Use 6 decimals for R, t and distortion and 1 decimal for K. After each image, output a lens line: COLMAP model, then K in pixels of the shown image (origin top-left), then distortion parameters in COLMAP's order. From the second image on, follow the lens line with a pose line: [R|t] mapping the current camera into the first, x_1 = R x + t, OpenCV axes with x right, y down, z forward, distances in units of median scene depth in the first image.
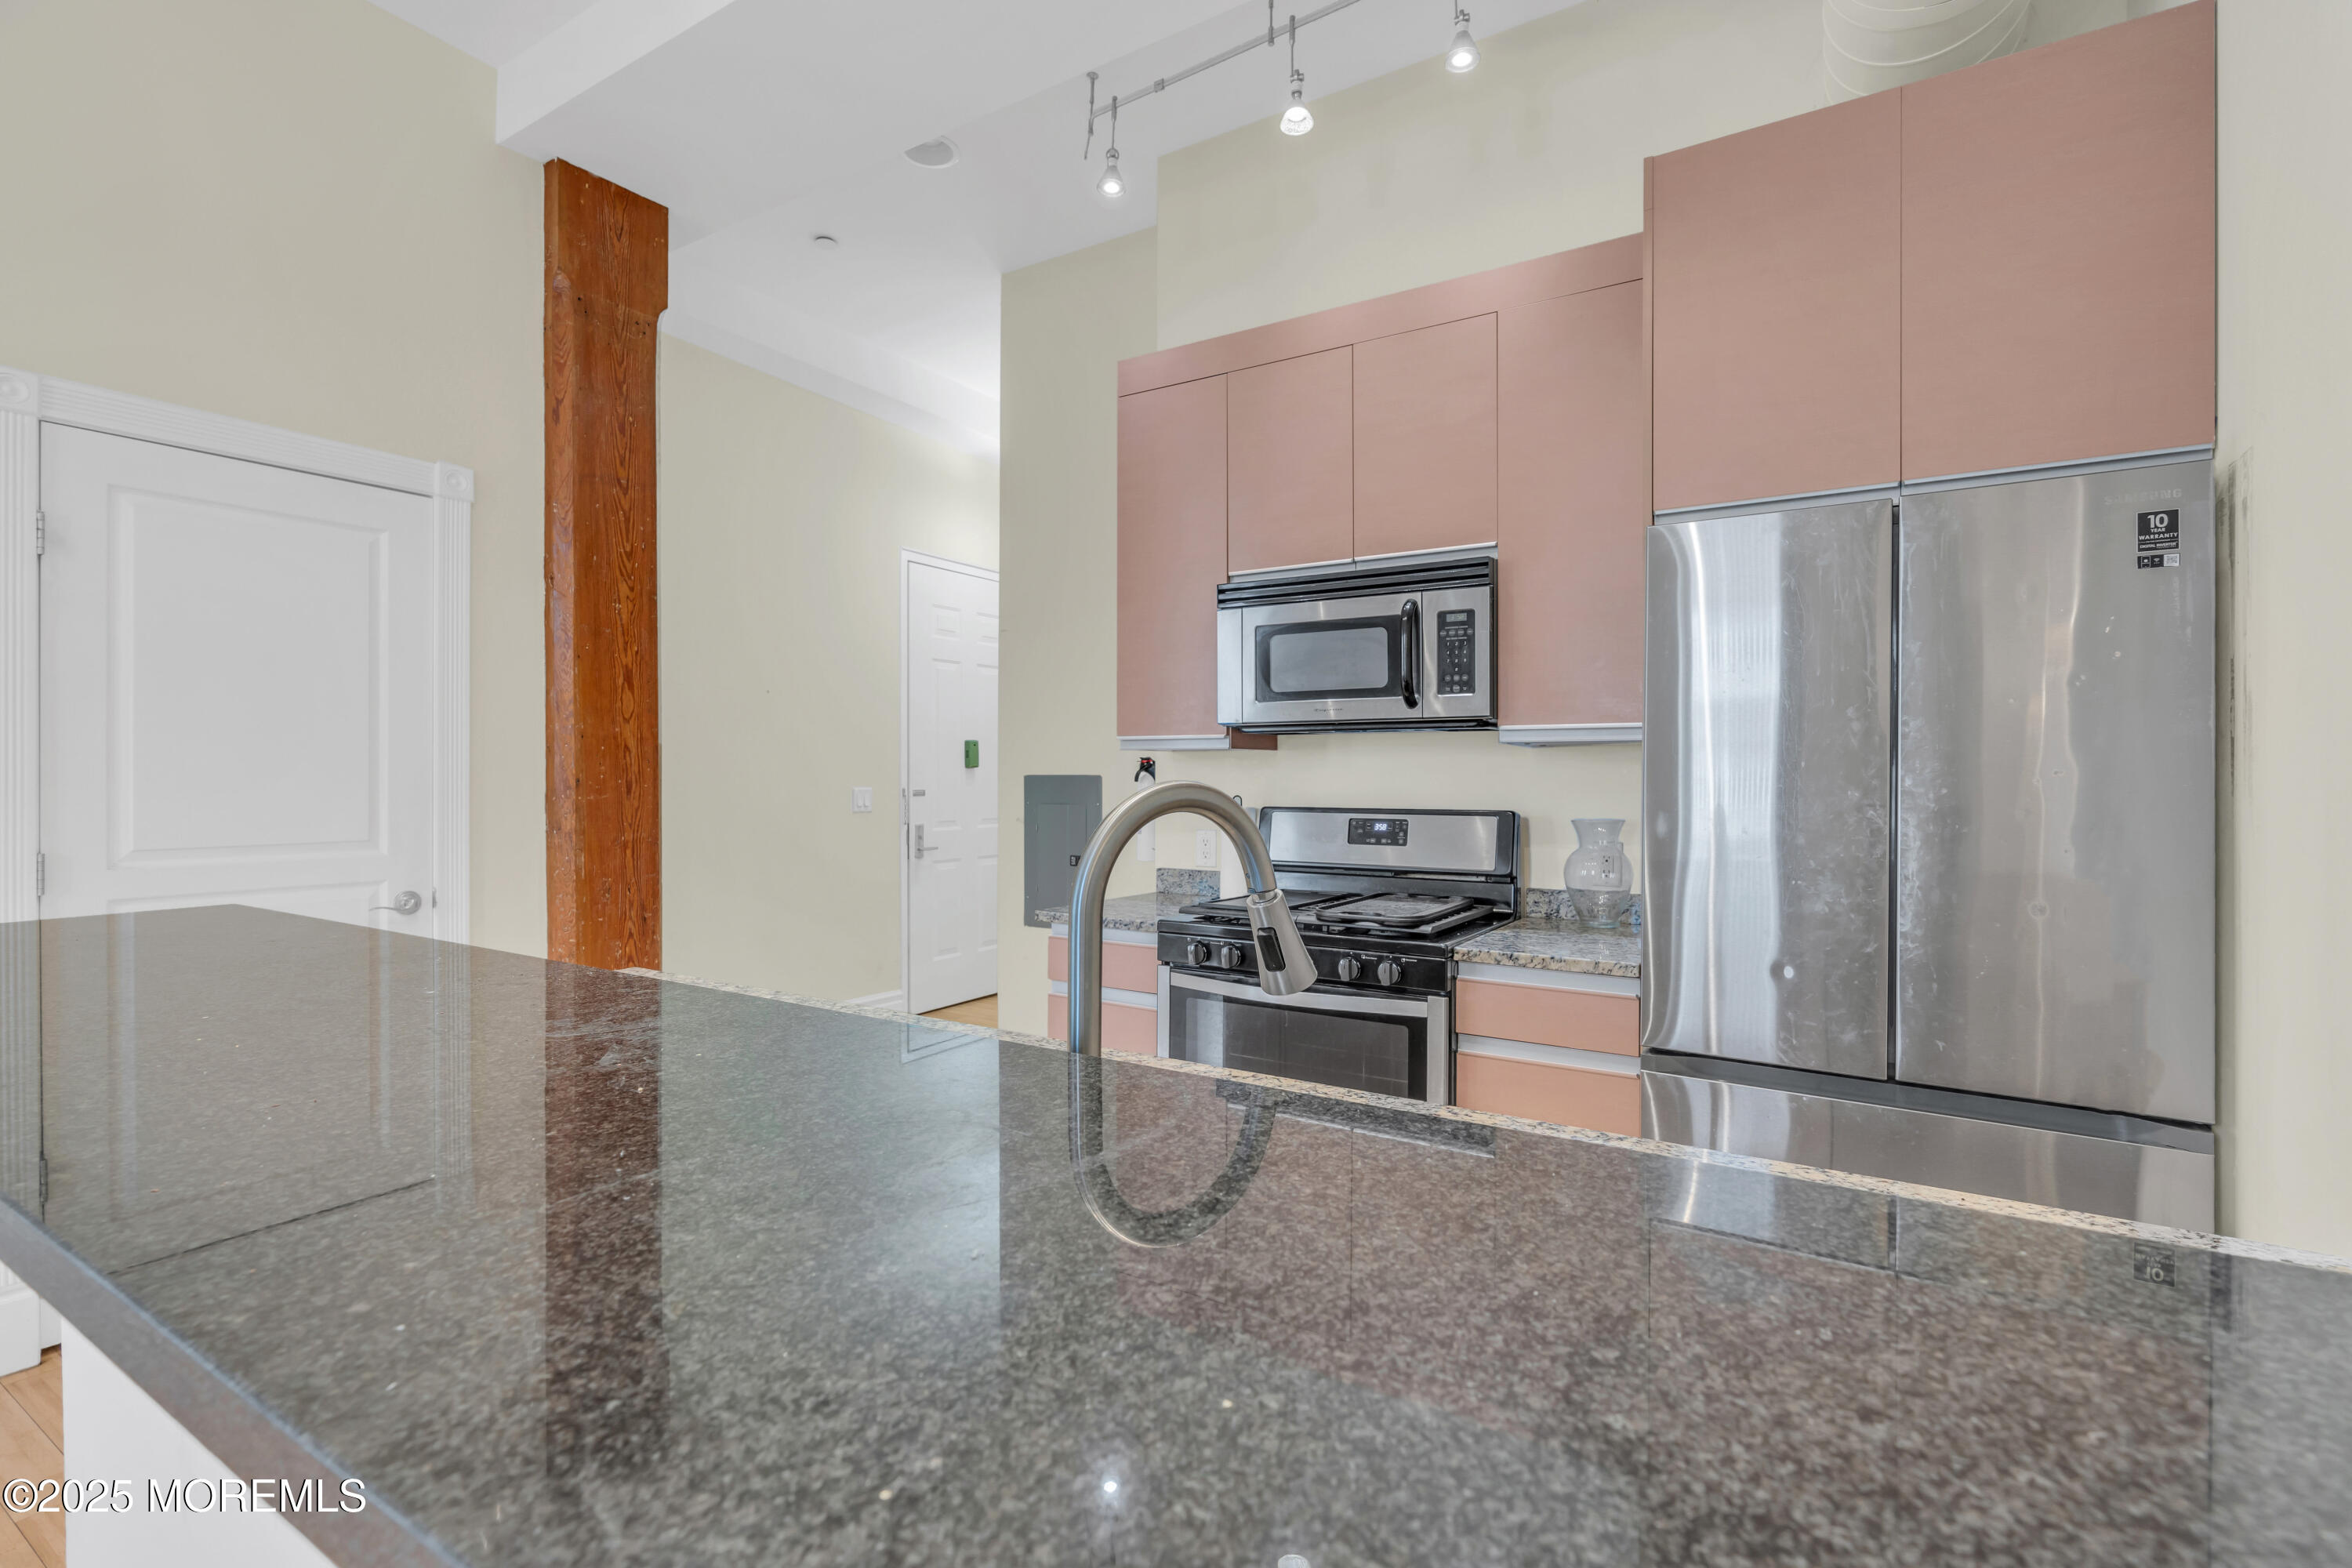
lens RADIAL K [[1063.6, 0, 1171.7], [0, 1063.6, 781.4], [0, 0, 1]] dist [-0.006459, 0.003005]
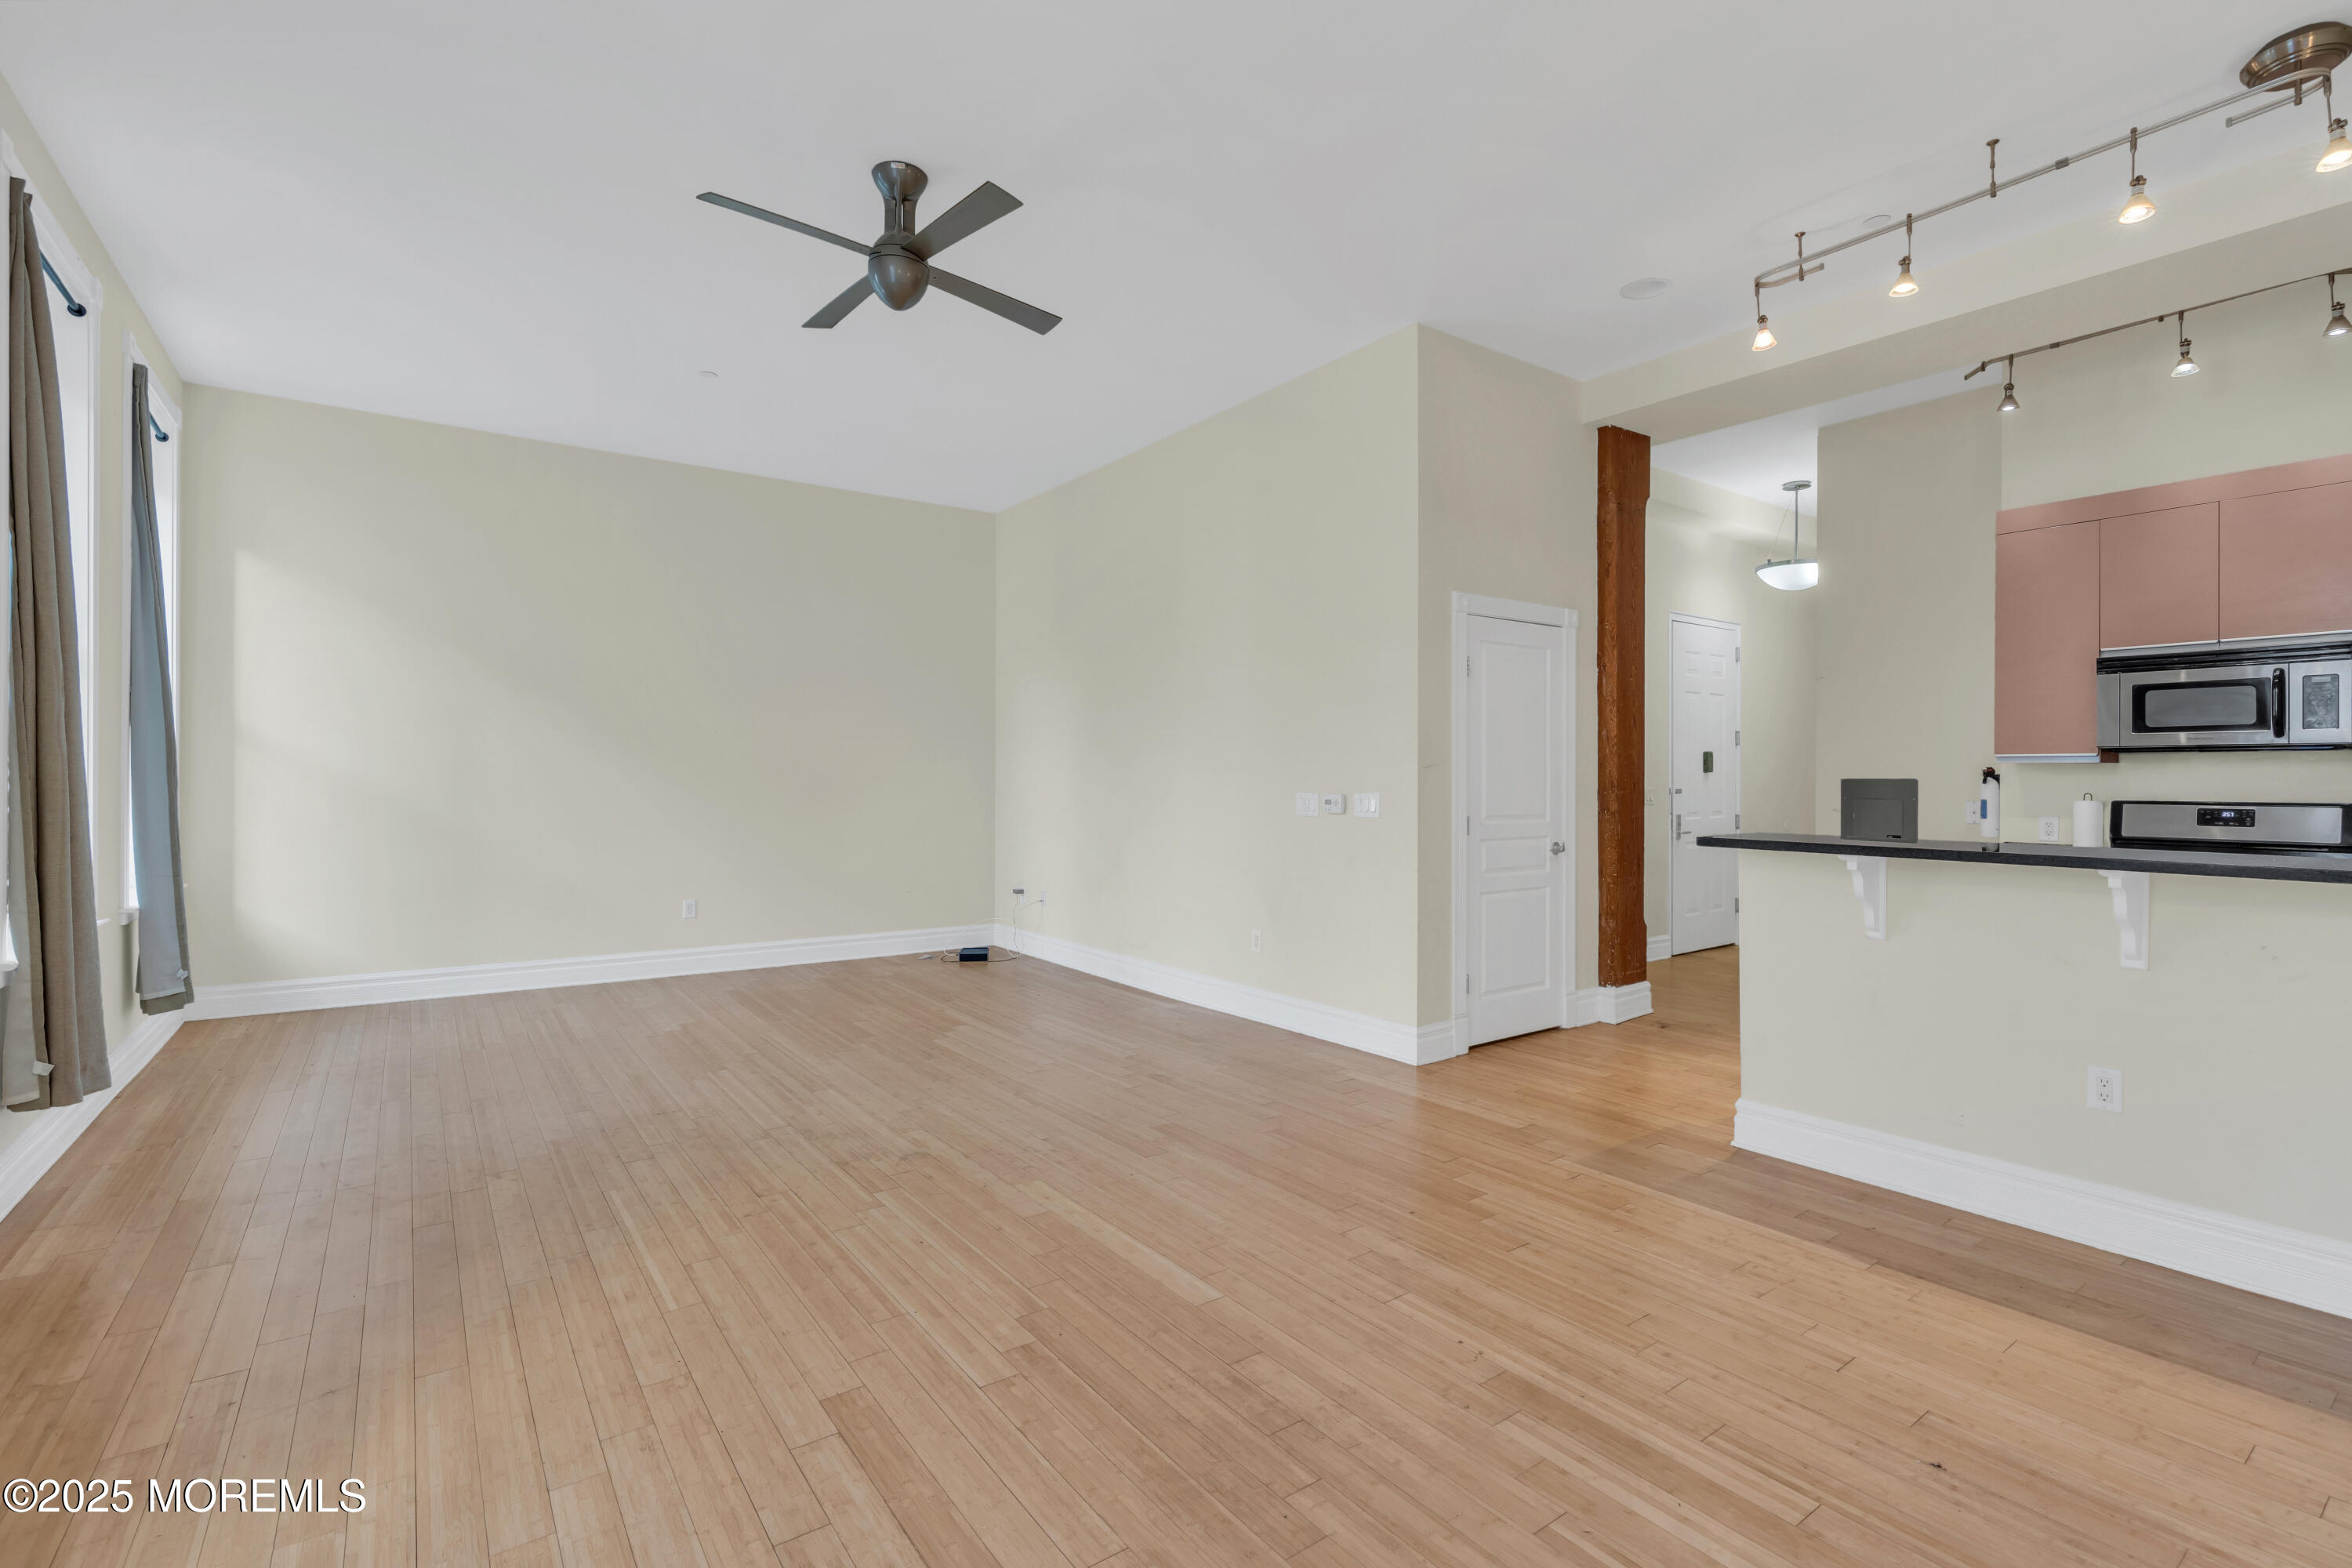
lens RADIAL K [[1063.6, 0, 1180.5], [0, 1063.6, 778.5], [0, 0, 1]] dist [-0.006459, 0.003005]
pose [[0.929184, 0.000911, -0.369616, -0.628159], [-0.002127, 0.999994, -0.002881, -0.000519], [0.369611, 0.003463, 0.929180, -0.940937]]
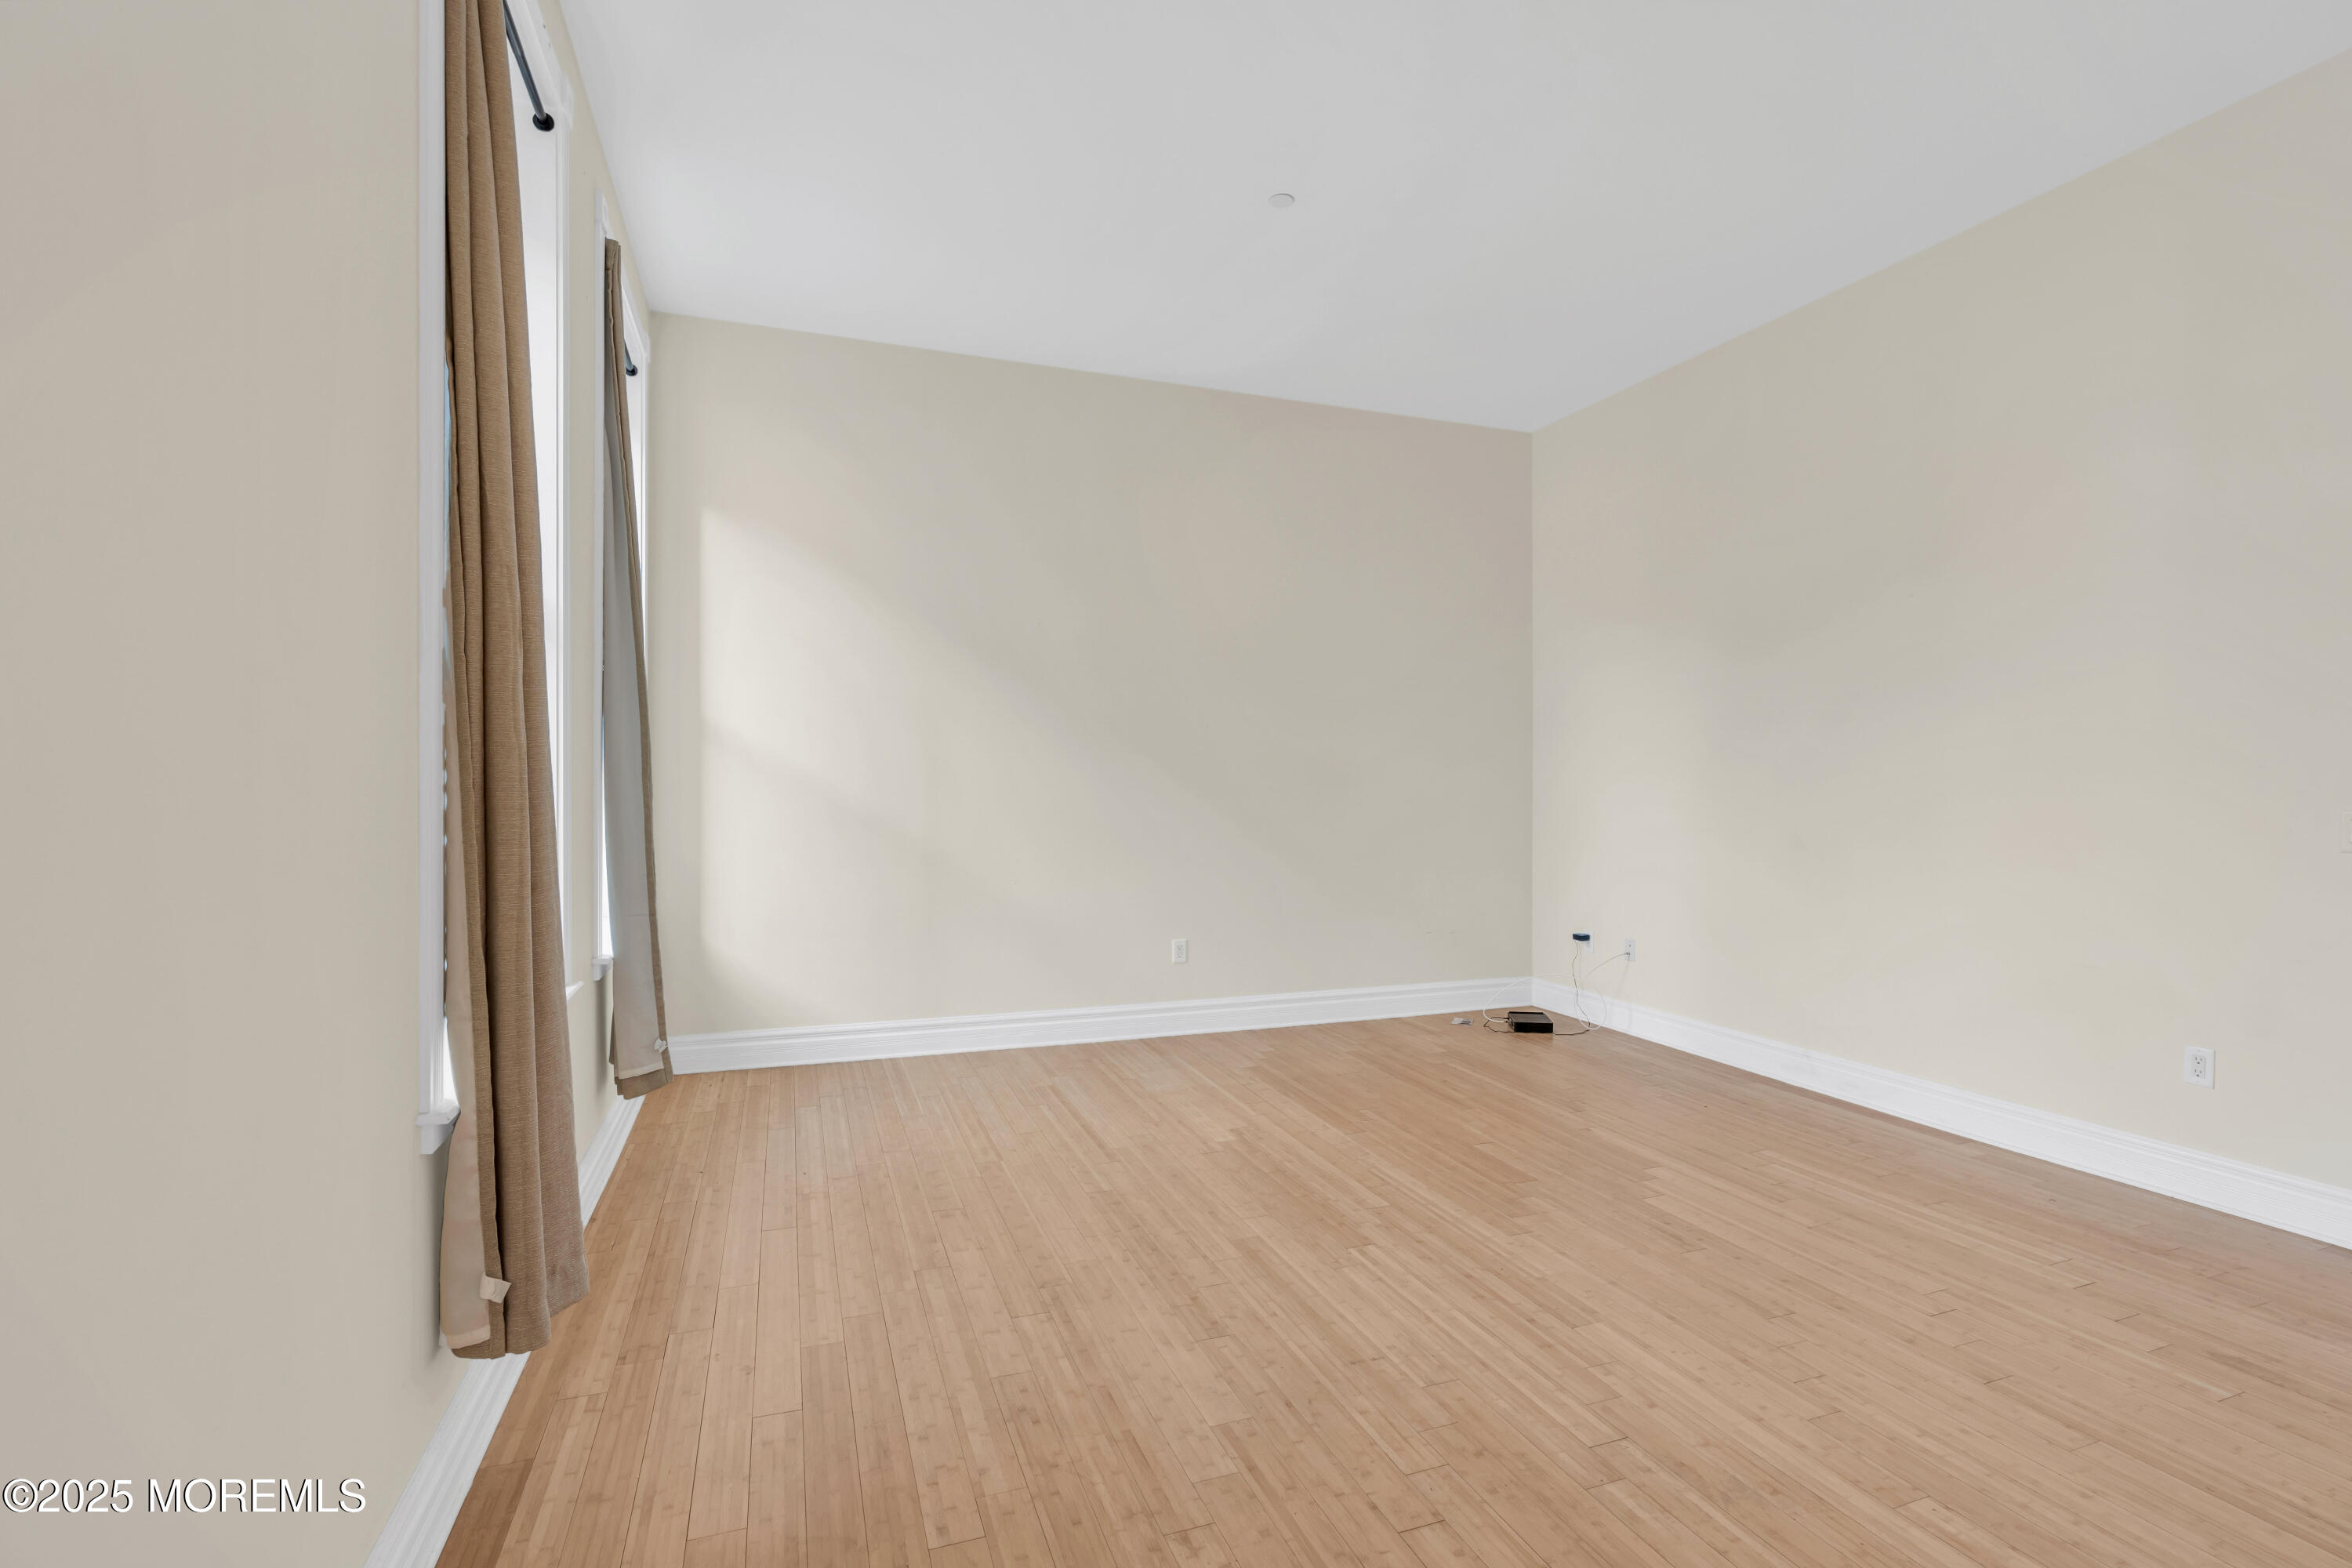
lens RADIAL K [[1063.6, 0, 1180.6], [0, 1063.6, 787.4], [0, 0, 1]] dist [-0.006459, 0.003005]
pose [[0.794858, 0.002136, -0.606792, -1.383837], [-0.001623, 0.999998, 0.001394, -0.002414], [0.606794, -0.000123, 0.794859, -0.624713]]
